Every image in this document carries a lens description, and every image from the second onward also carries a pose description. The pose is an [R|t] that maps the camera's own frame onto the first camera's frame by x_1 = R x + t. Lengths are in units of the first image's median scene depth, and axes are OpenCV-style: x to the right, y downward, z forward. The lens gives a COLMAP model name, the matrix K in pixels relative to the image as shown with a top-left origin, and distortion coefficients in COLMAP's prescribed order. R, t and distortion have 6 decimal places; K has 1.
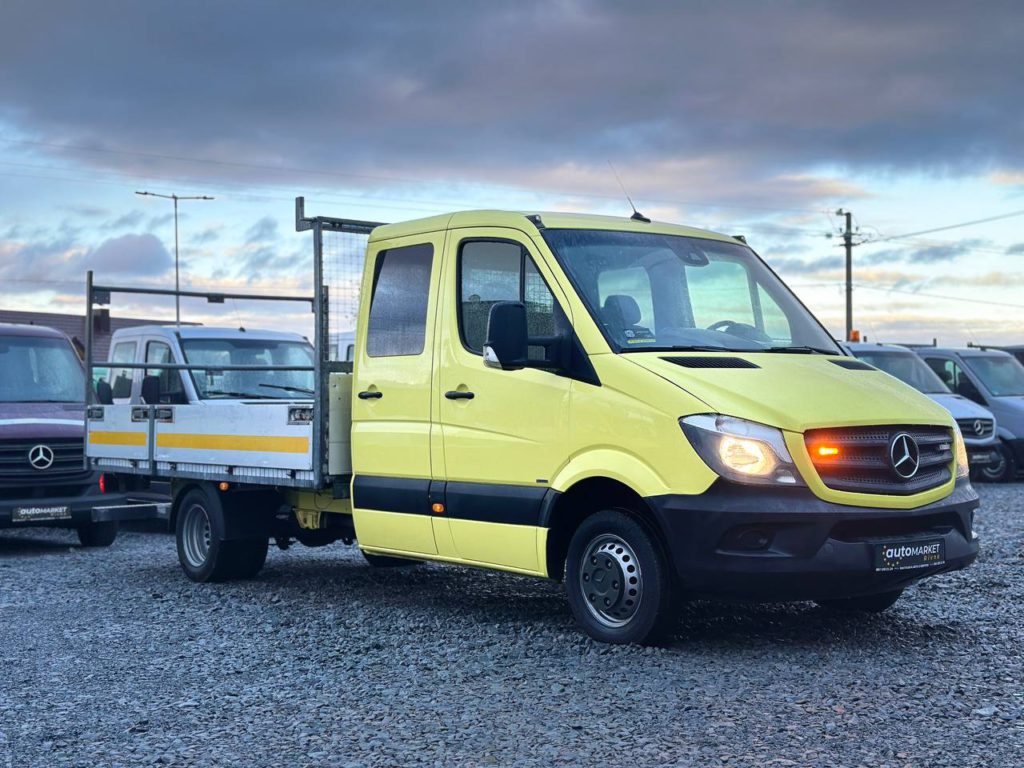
lens RADIAL K [[1415.3, 0, 522.6], [0, 1415.3, 389.1], [0, 0, 1]] dist [0.206508, -0.403171]
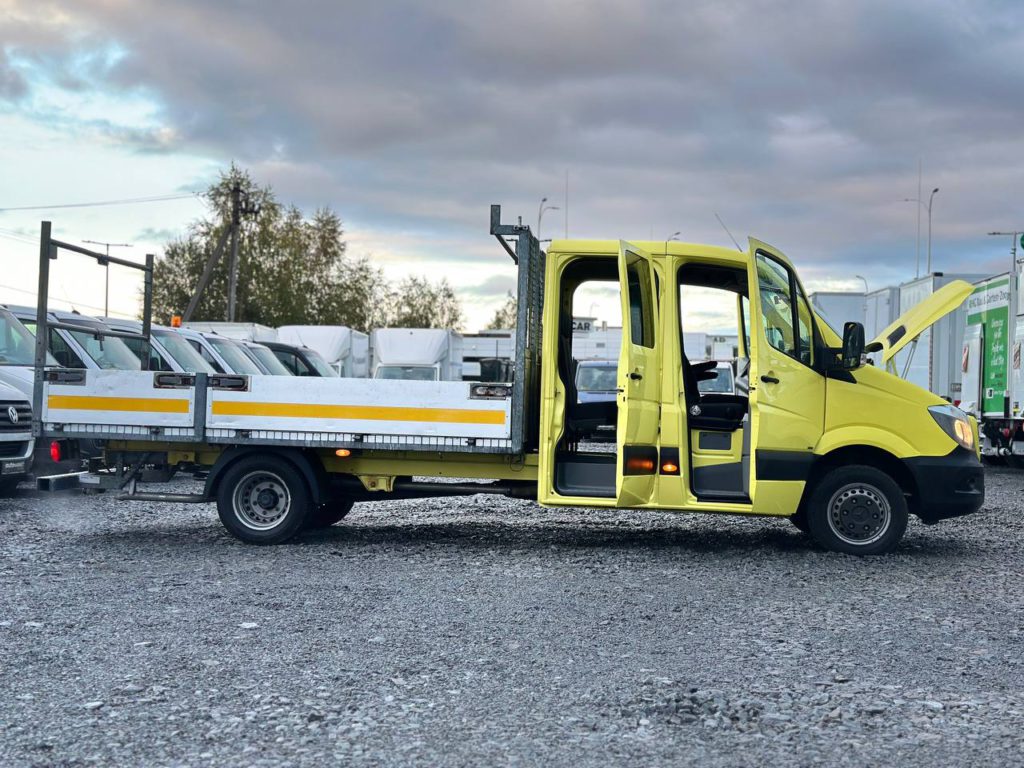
lens RADIAL K [[1415.0, 0, 514.0], [0, 1415.0, 396.8], [0, 0, 1]] dist [0.194167, -0.320796]
pose [[0.690711, 0.031668, 0.722437, -1.076399], [-0.044648, 0.999002, -0.001104, 0.025238], [-0.721751, -0.031493, 0.691436, 0.191696]]
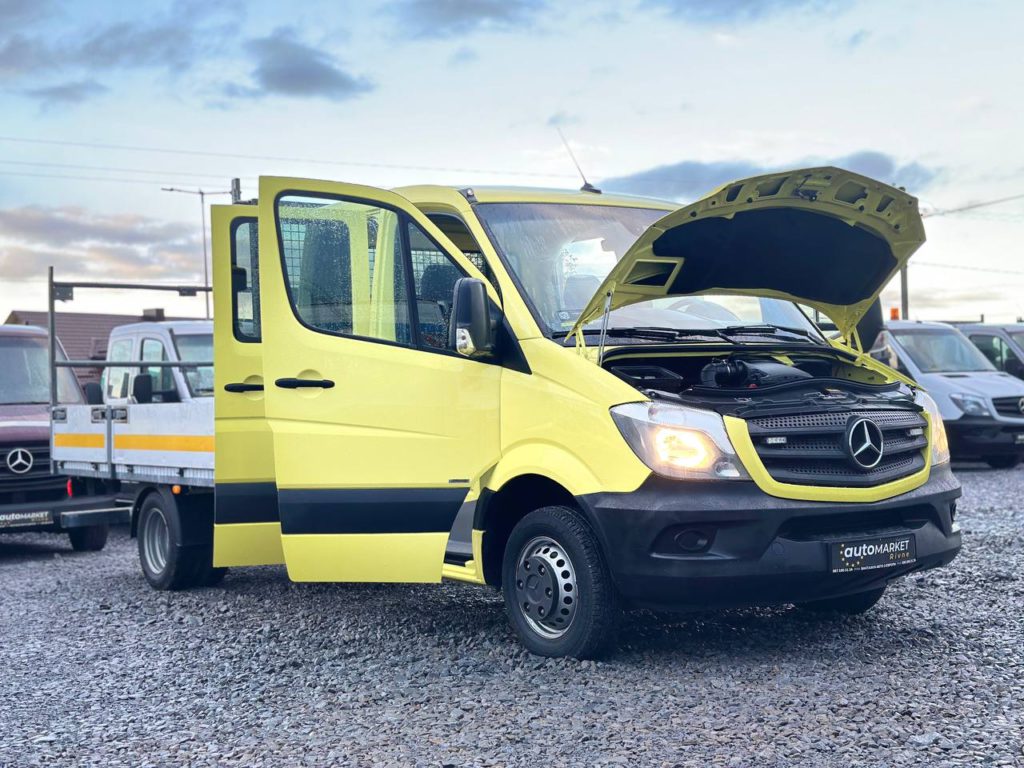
lens RADIAL K [[1415.0, 0, 514.0], [0, 1415.0, 396.8], [0, 0, 1]] dist [0.194167, -0.320796]
pose [[0.998394, -0.024655, -0.051011, 0.076634], [0.025316, 0.999603, 0.012346, 0.000837], [0.050686, -0.013618, 0.998622, 0.078555]]
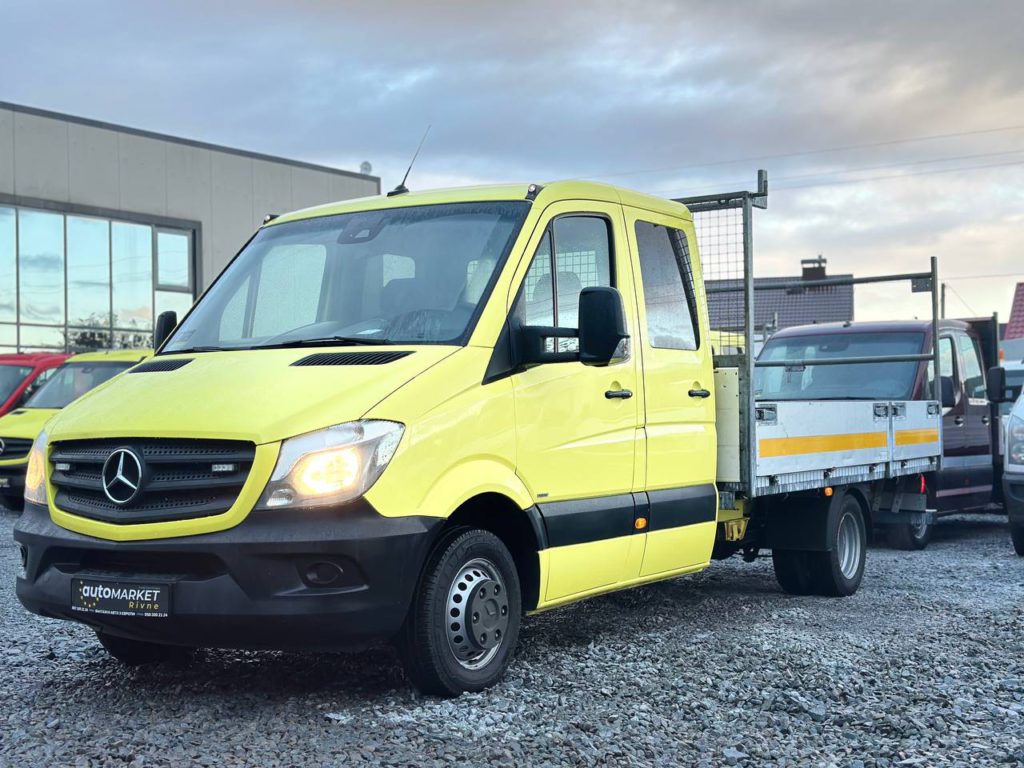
lens RADIAL K [[1415.3, 0, 522.6], [0, 1415.3, 389.1], [0, 0, 1]] dist [0.206508, -0.403171]
pose [[0.315961, -0.016070, -0.948636, 0.916196], [0.025257, 0.999645, -0.008522, 0.008169], [0.948436, -0.021267, 0.316254, 0.788253]]
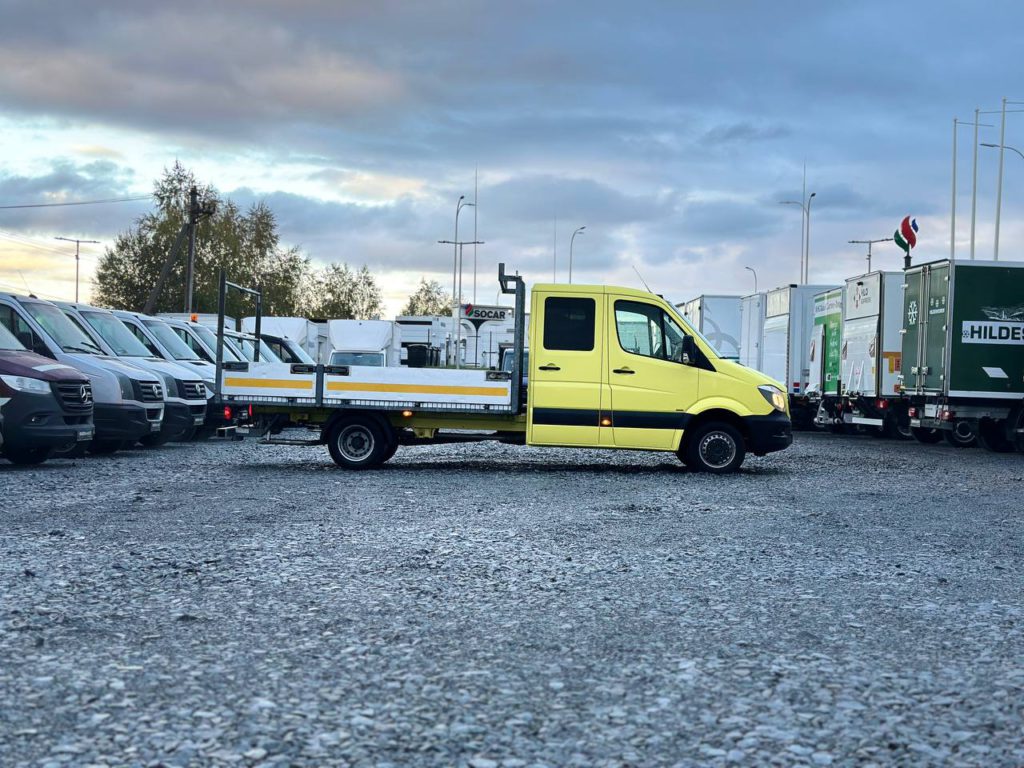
lens RADIAL K [[1415.0, 0, 514.0], [0, 1415.0, 396.8], [0, 0, 1]] dist [0.194167, -0.320796]
pose [[0.638001, 0.023607, 0.769674, -1.771277], [-0.046850, 0.998868, 0.008198, 0.032059], [-0.768609, -0.041290, 0.638385, -0.271210]]
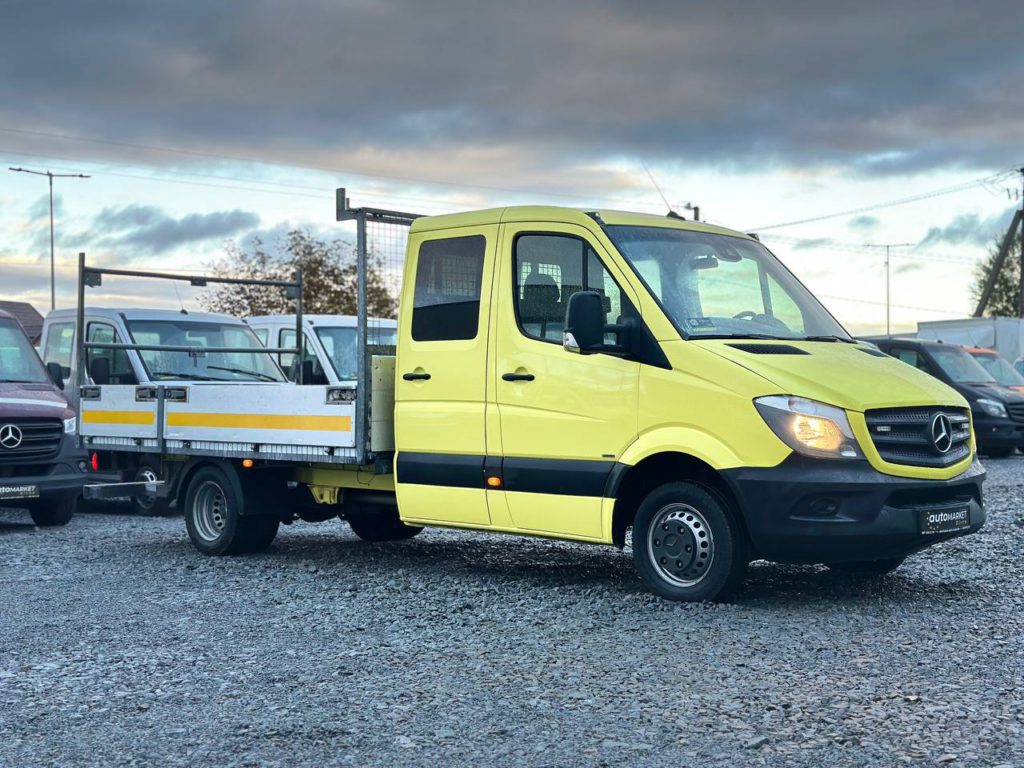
lens RADIAL K [[1415.3, 0, 522.6], [0, 1415.3, 389.1], [0, 0, 1]] dist [0.206508, -0.403171]
pose [[0.992023, 0.006684, 0.125882, -0.168936], [-0.007909, 0.999926, 0.009234, 0.003225], [-0.125811, -0.010156, 0.992002, -0.070054]]
